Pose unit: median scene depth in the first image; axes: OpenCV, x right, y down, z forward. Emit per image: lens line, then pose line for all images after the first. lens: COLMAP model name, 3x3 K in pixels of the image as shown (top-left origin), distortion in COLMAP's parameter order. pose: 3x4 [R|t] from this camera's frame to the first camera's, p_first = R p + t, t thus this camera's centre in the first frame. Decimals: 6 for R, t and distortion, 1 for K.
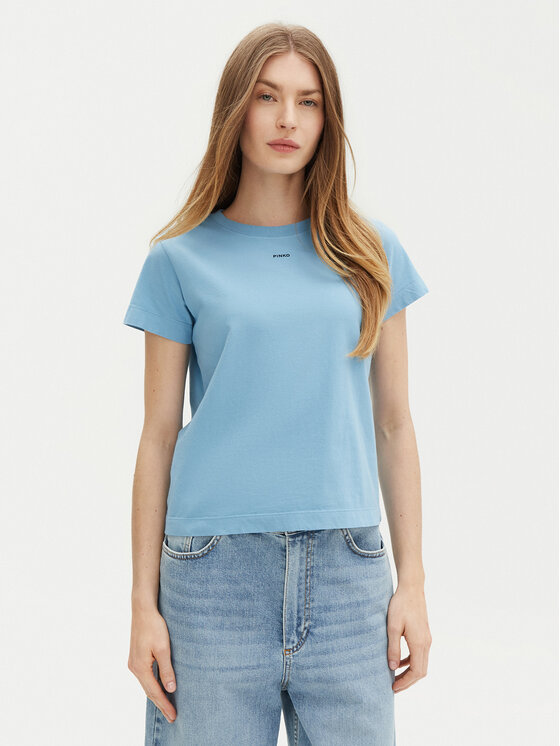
lens RADIAL K [[1060.0, 0, 279.5], [0, 1060.0, 376.2], [0, 0, 1]] dist [0.134565, 0.000000]
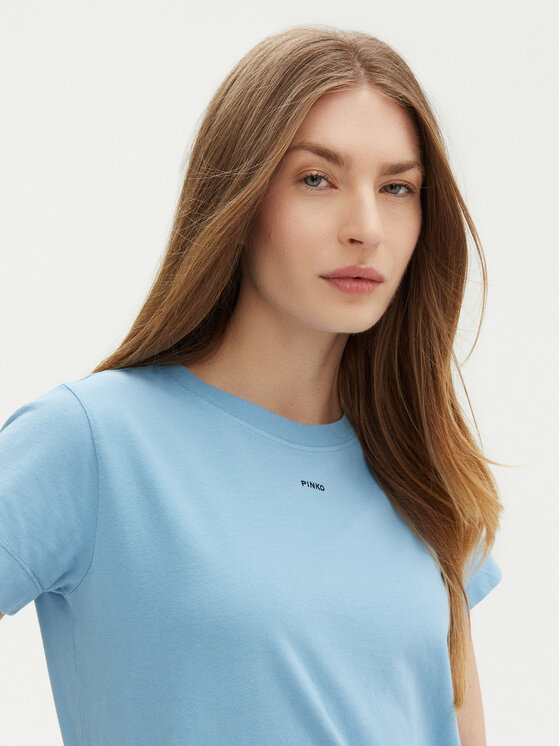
lens RADIAL K [[807.8, 0, 277.3], [0, 807.8, 372.4], [0, 0, 1]] dist [0.017148, 0.000000]
pose [[0.985338, -0.063144, 0.158497, -0.090874], [0.055883, 0.997192, 0.049861, -0.194523], [-0.161200, -0.040273, 0.986100, 0.645793]]
